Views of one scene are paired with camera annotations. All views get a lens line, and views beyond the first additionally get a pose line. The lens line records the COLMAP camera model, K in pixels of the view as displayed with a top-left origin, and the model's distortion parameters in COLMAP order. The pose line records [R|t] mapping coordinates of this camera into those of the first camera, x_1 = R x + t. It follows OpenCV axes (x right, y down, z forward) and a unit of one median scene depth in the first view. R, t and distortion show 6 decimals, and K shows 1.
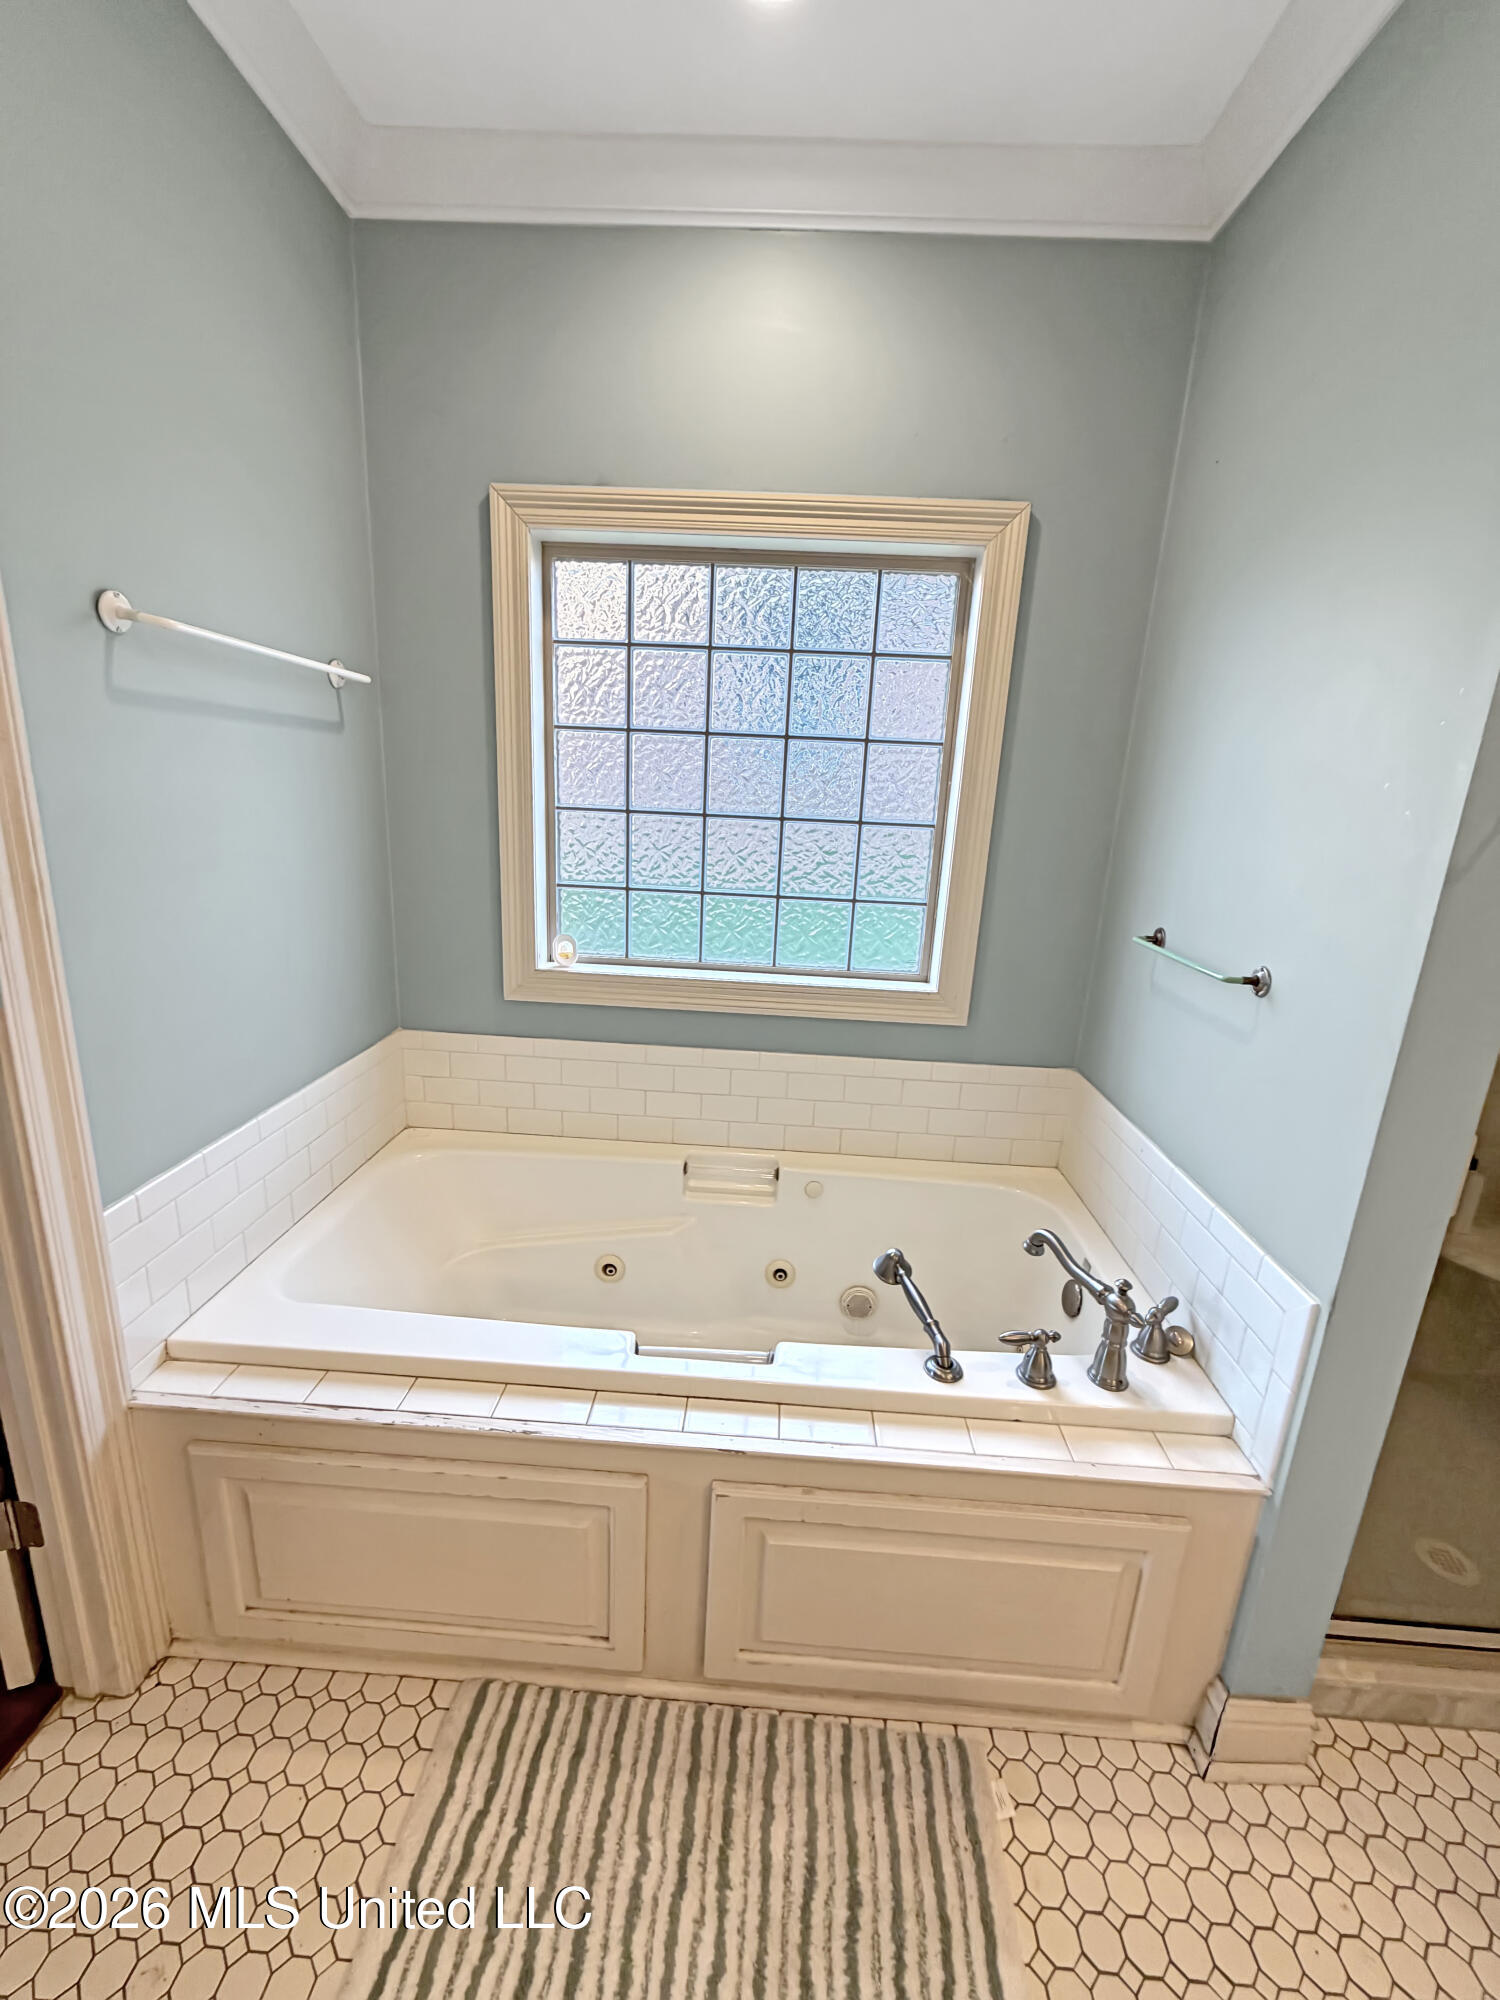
lens RADIAL K [[800.9, 0, 748.3], [0, 800.9, 996.8], [0, 0, 1]] dist [0.001041, 0.000357]
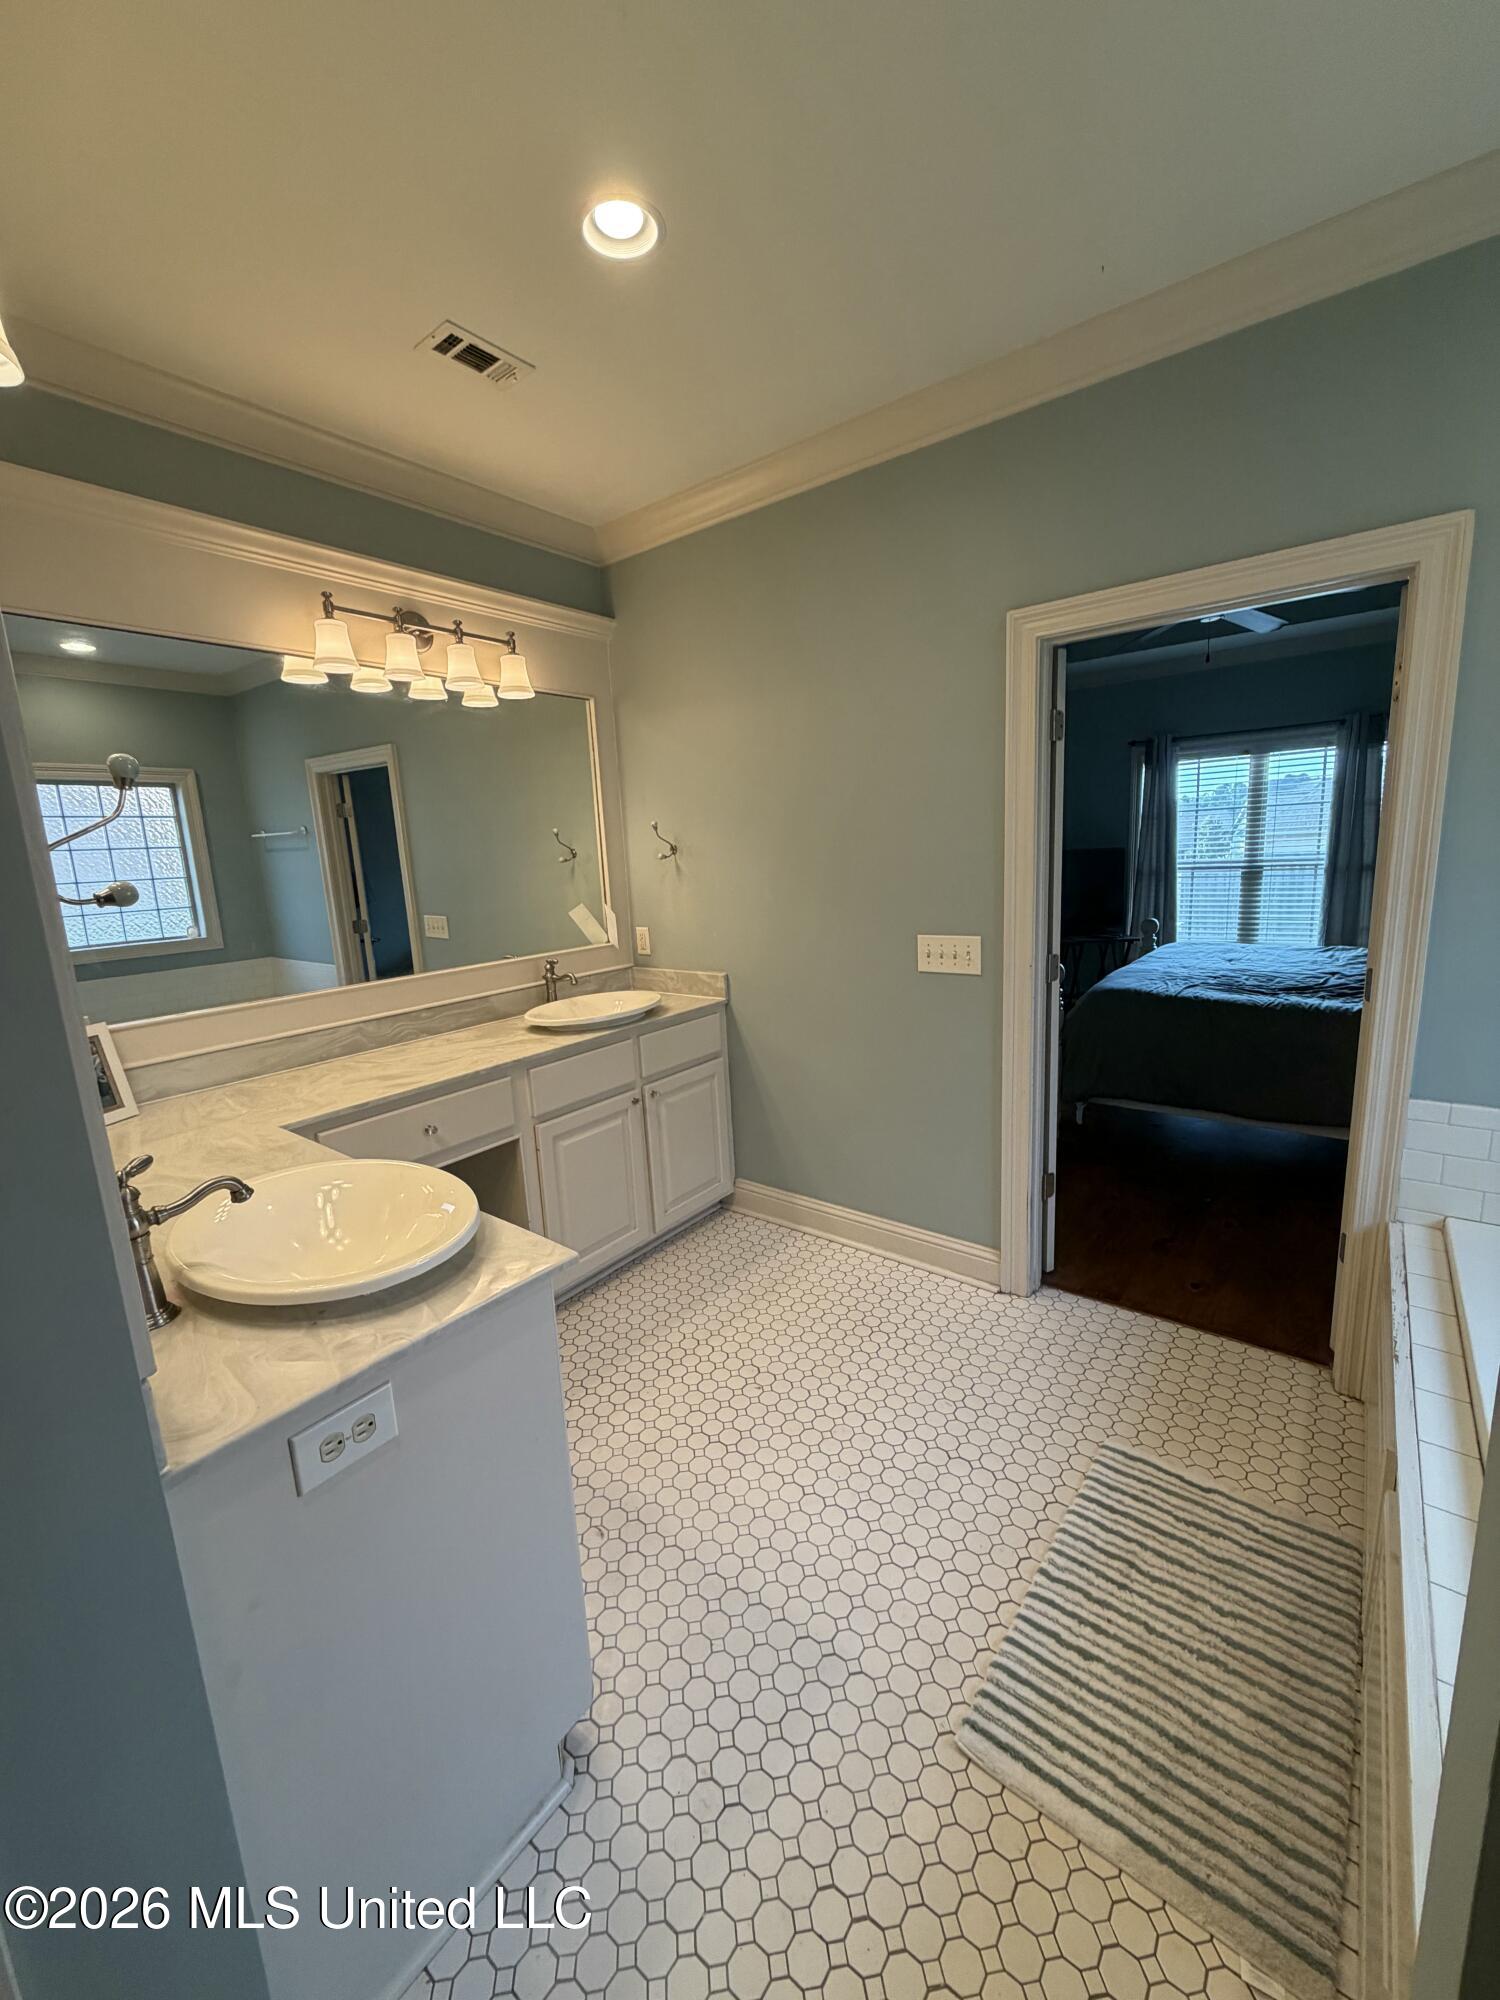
lens RADIAL K [[797.1, 0, 750.0], [0, 797.1, 1000.0], [0, 0, 1]] dist [0.000398, 0.000250]
pose [[-0.573745, 0.134103, -0.807981, 1.117962], [-0.186691, 0.939122, 0.288437, -0.118267], [0.797473, 0.316332, -0.513781, 0.639304]]
